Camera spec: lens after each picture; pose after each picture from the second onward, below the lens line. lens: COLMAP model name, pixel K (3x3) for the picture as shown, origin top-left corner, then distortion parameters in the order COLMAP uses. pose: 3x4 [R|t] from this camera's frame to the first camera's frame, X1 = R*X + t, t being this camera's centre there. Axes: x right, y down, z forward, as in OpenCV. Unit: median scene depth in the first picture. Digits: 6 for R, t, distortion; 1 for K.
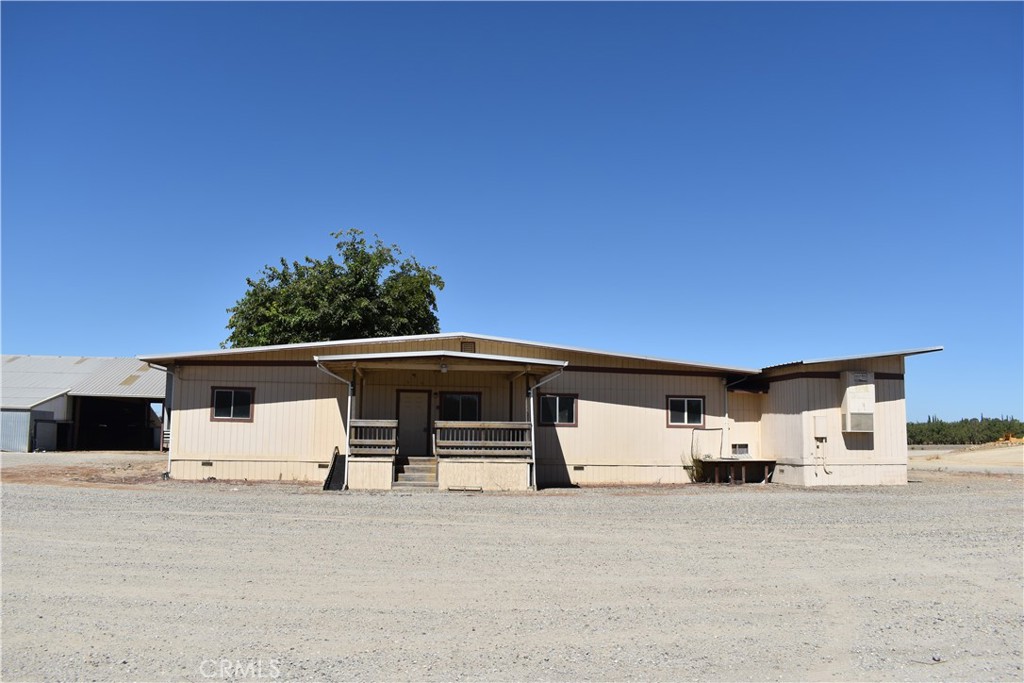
lens RADIAL K [[832.4, 0, 516.2], [0, 832.4, 339.6], [0, 0, 1]] dist [-0.104455, 0.020614]
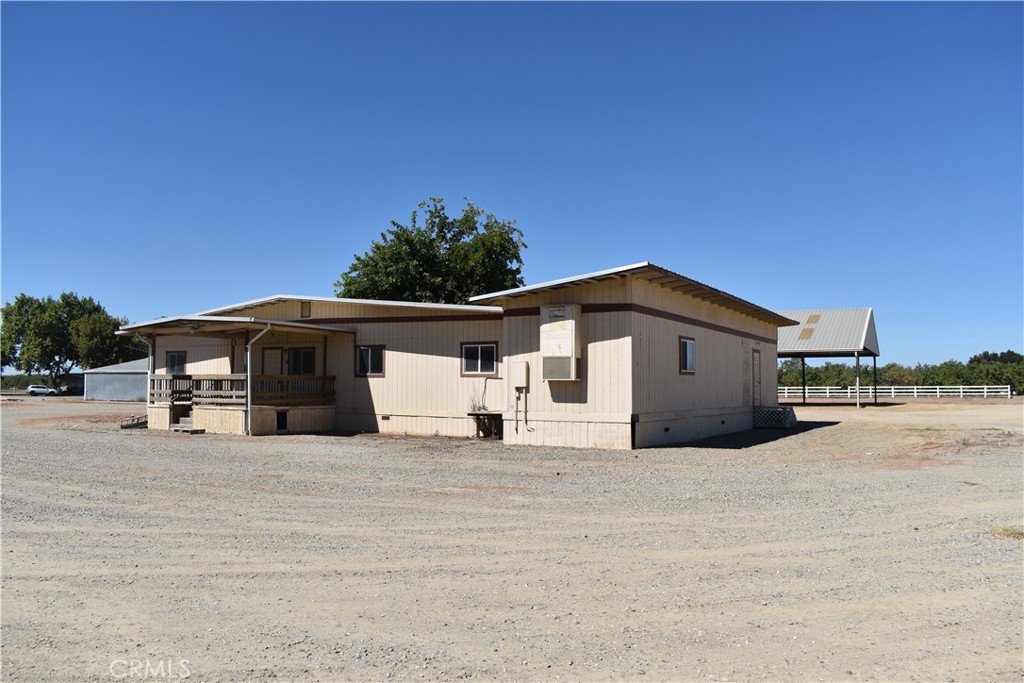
lens RADIAL K [[832.4, 0, 501.4], [0, 832.4, 342.0], [0, 0, 1]] dist [-0.104455, 0.020614]
pose [[0.769136, -0.042364, -0.637679, 0.836139], [0.079472, 0.996396, 0.029659, 0.043761], [0.634124, -0.073490, 0.769731, 0.316725]]
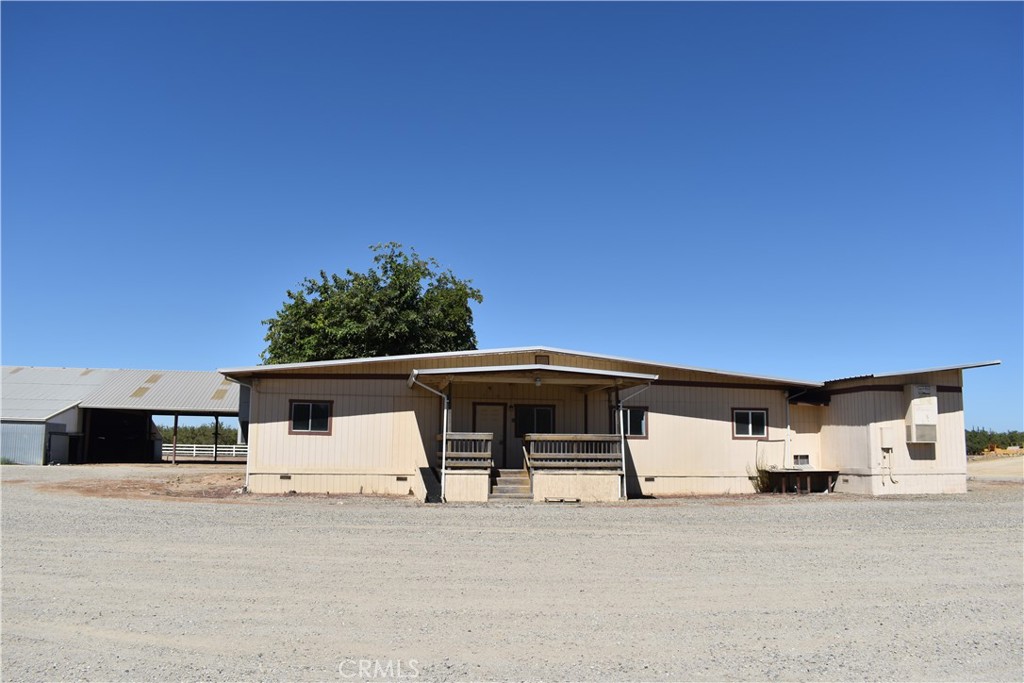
lens RADIAL K [[832.4, 0, 513.5], [0, 832.4, 341.0], [0, 0, 1]] dist [-0.104455, 0.020614]
pose [[0.999406, 0.002695, 0.034344, -0.127476], [-0.002266, 0.999919, -0.012552, -0.002006], [-0.034375, 0.012467, 0.999331, -0.013063]]
